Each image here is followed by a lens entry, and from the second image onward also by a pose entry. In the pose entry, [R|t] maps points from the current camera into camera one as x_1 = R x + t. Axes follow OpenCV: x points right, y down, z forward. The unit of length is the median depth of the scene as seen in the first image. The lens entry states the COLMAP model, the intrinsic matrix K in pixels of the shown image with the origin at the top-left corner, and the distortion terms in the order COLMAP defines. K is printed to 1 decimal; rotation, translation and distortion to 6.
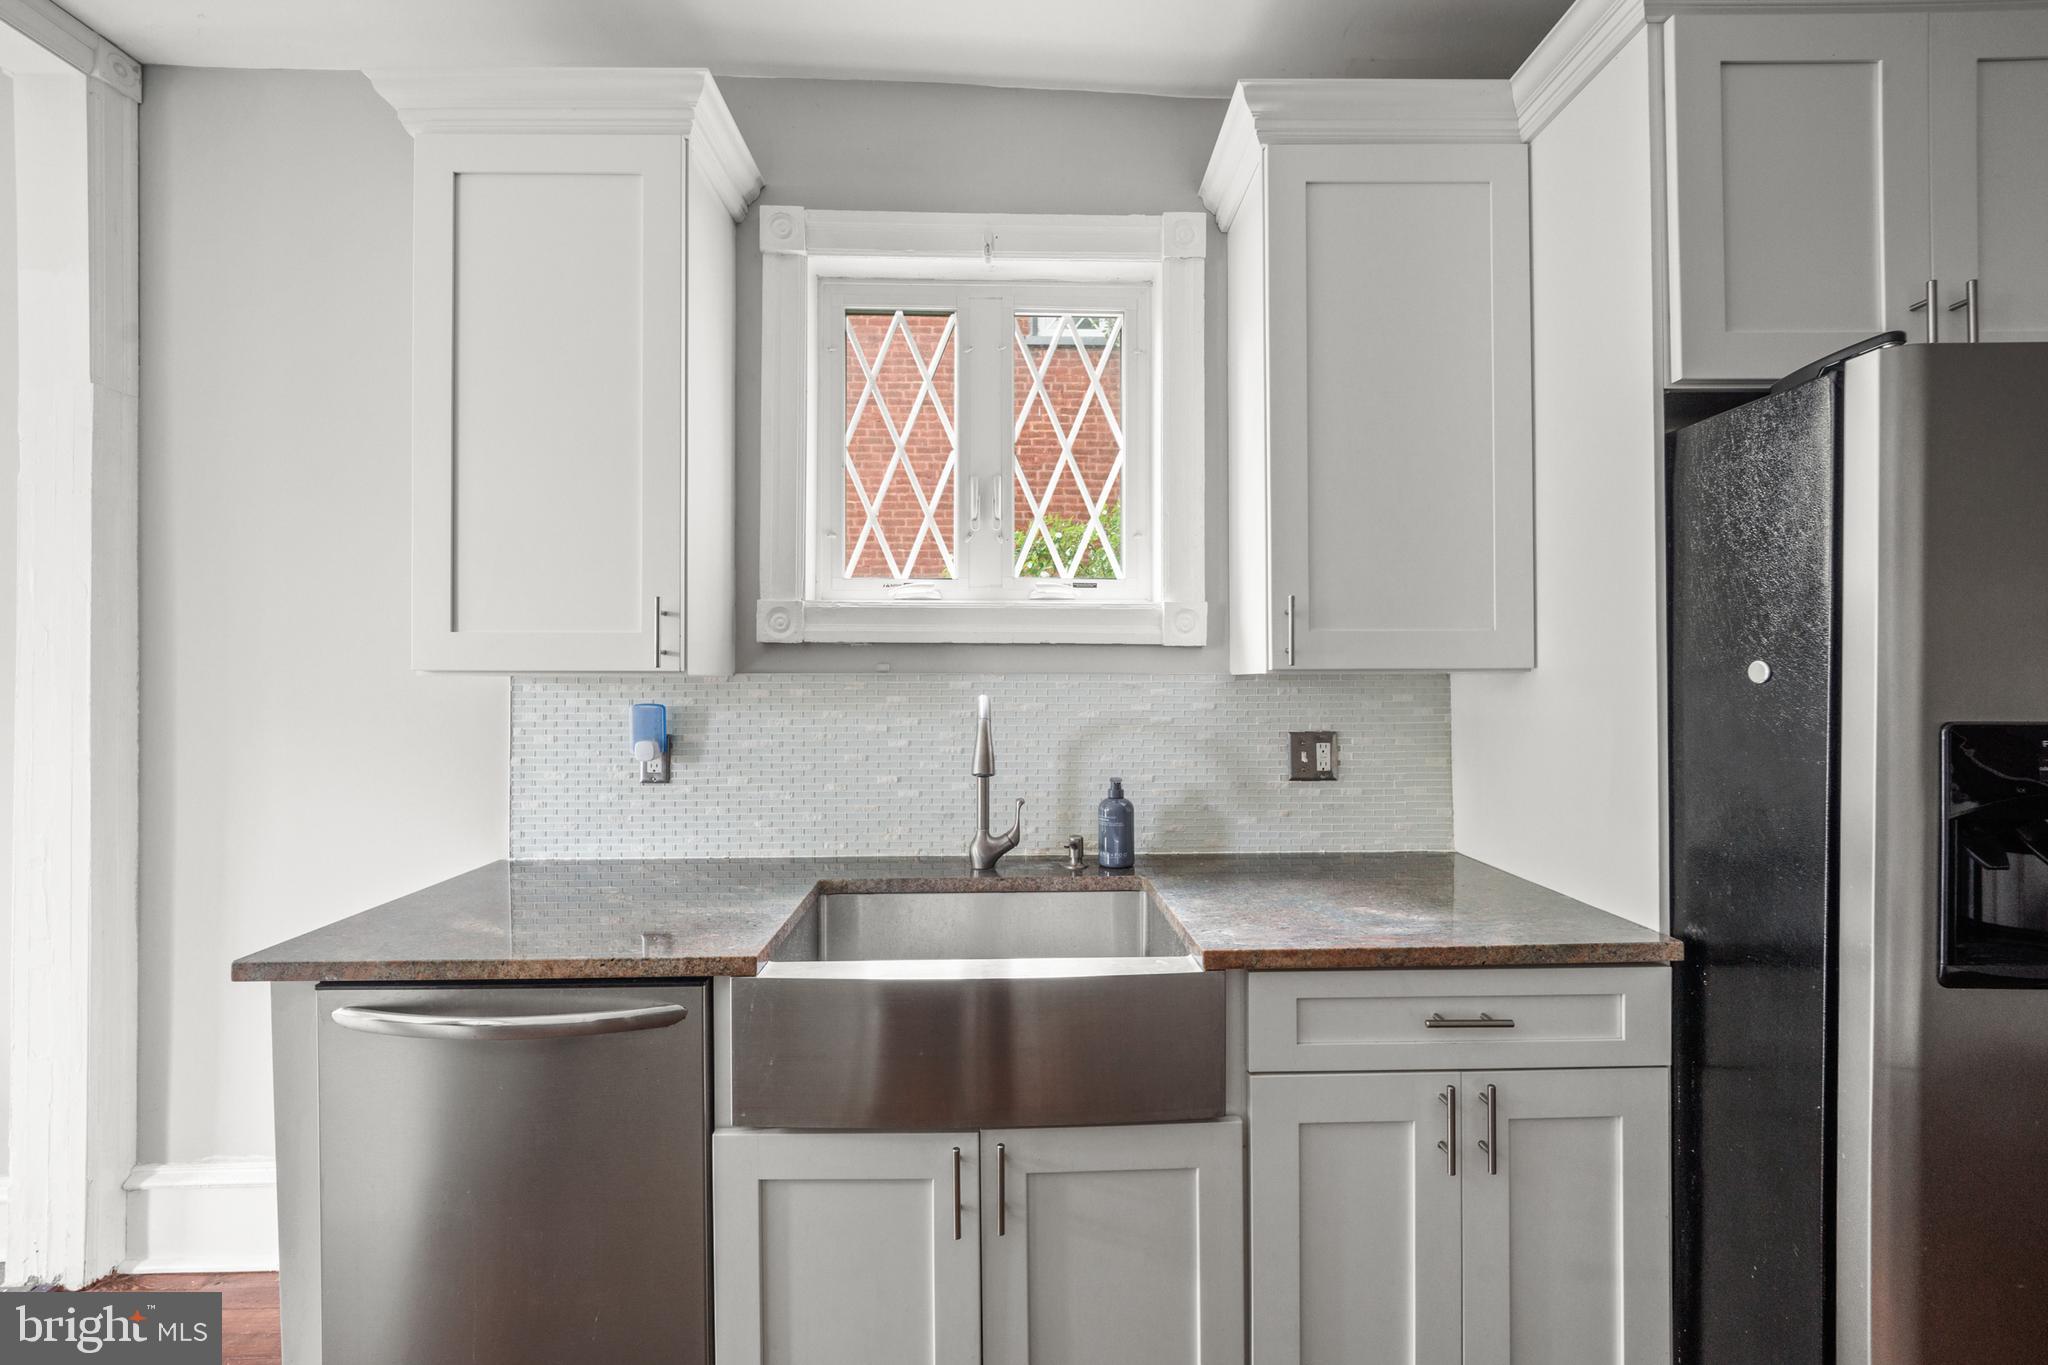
lens RADIAL K [[835.0, 0, 1026.0], [0, 835.0, 679.7], [0, 0, 1]] dist [-0.002825, -0.000492]
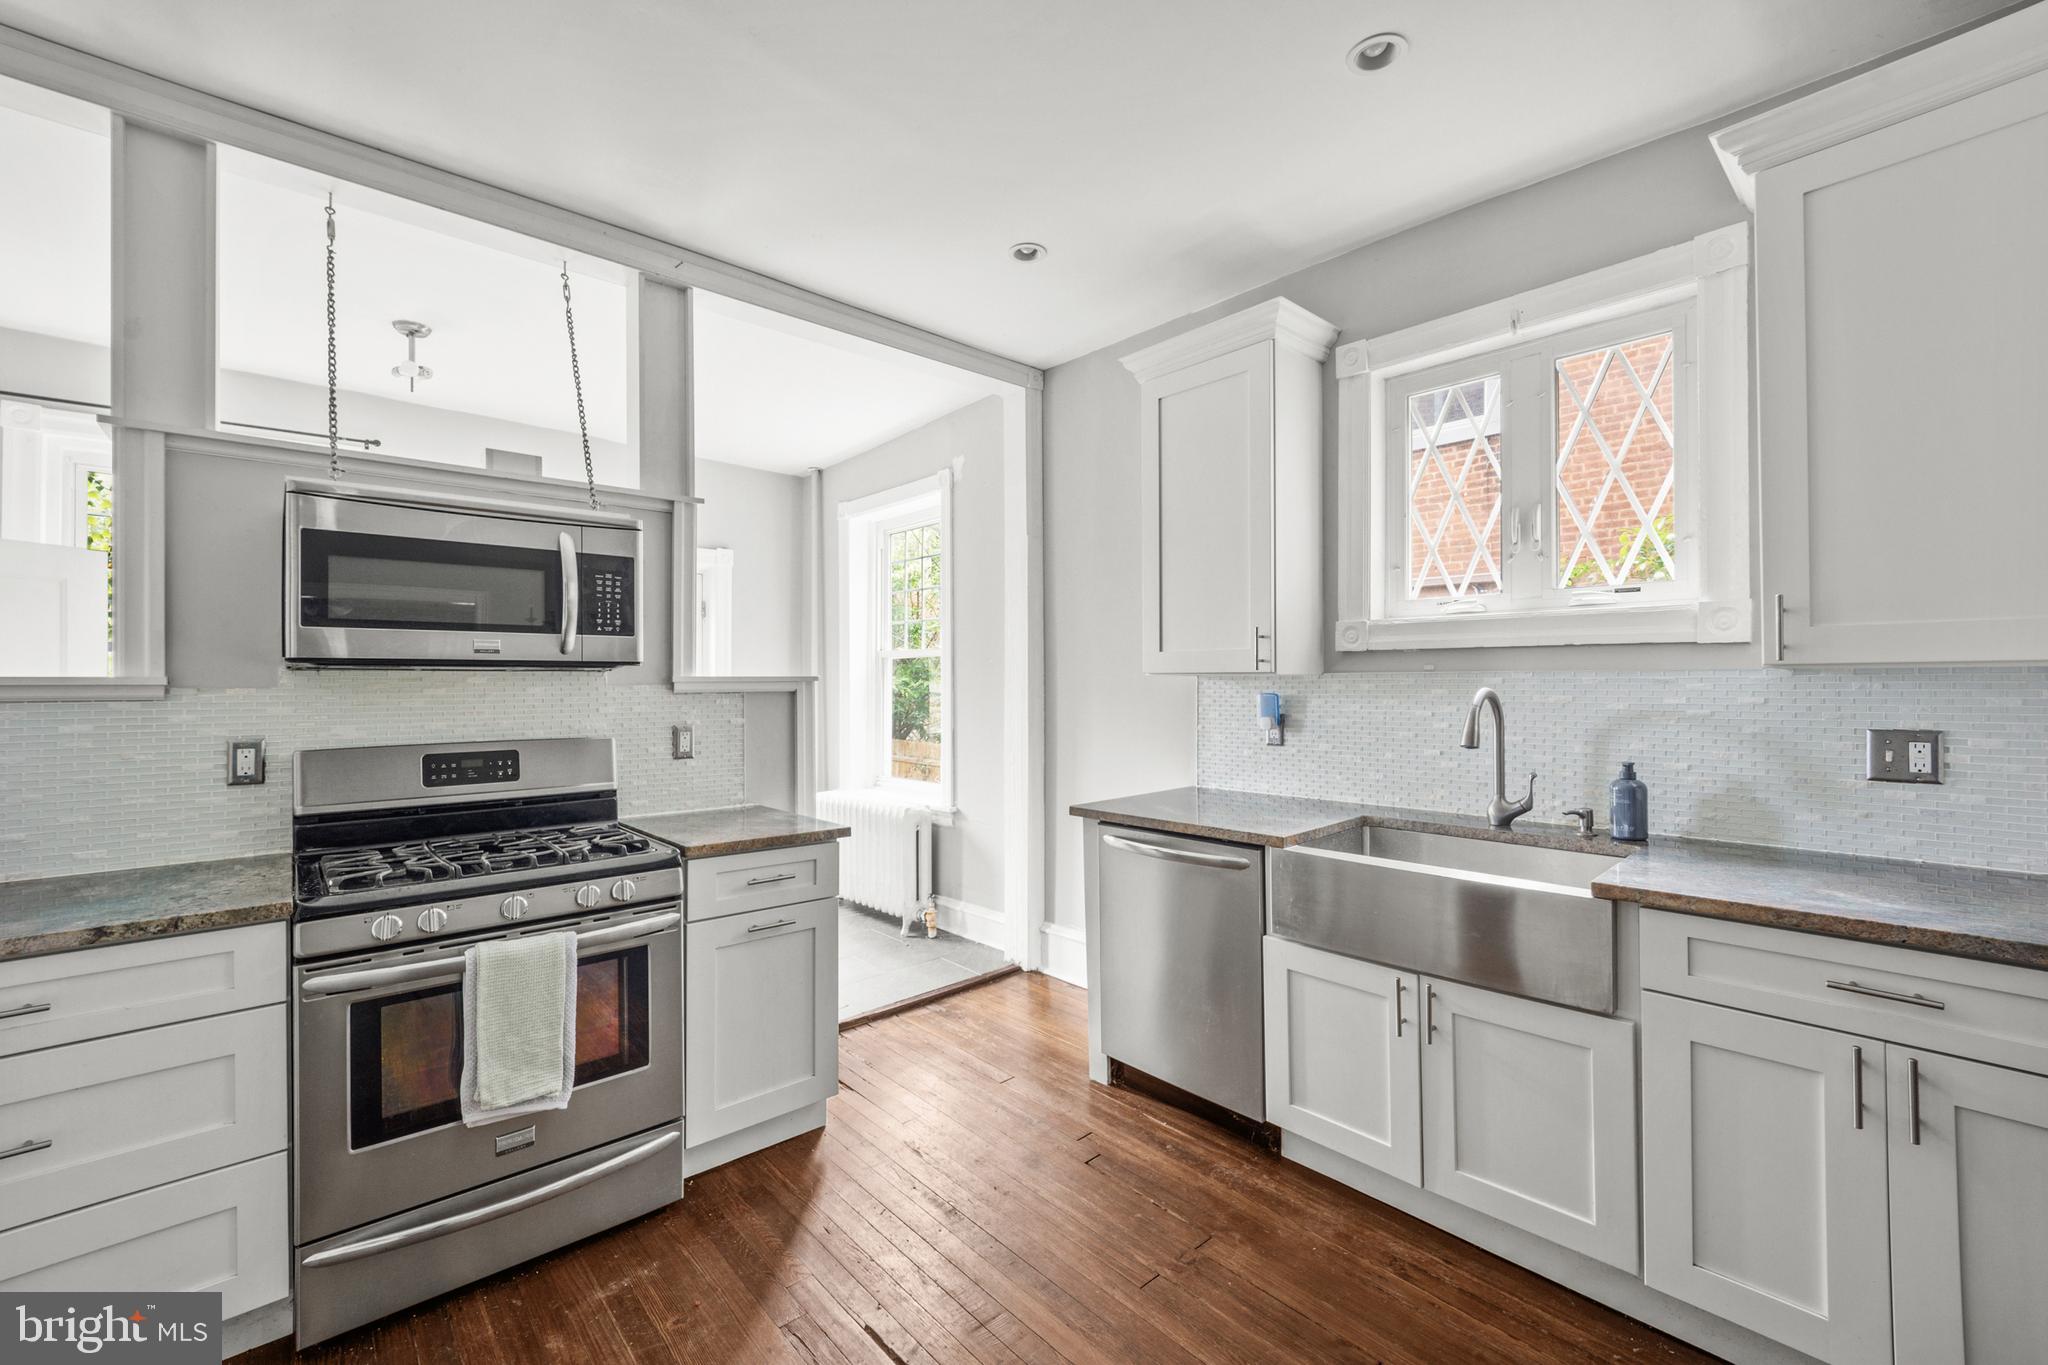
lens RADIAL K [[835.0, 0, 1004.9], [0, 835.0, 681.8], [0, 0, 1]] dist [-0.002825, -0.000492]
pose [[0.639317, -0.001865, -0.768941, 0.420638], [0.004521, 0.999989, 0.001334, 0.003381], [0.768930, -0.004330, 0.639318, -0.361759]]
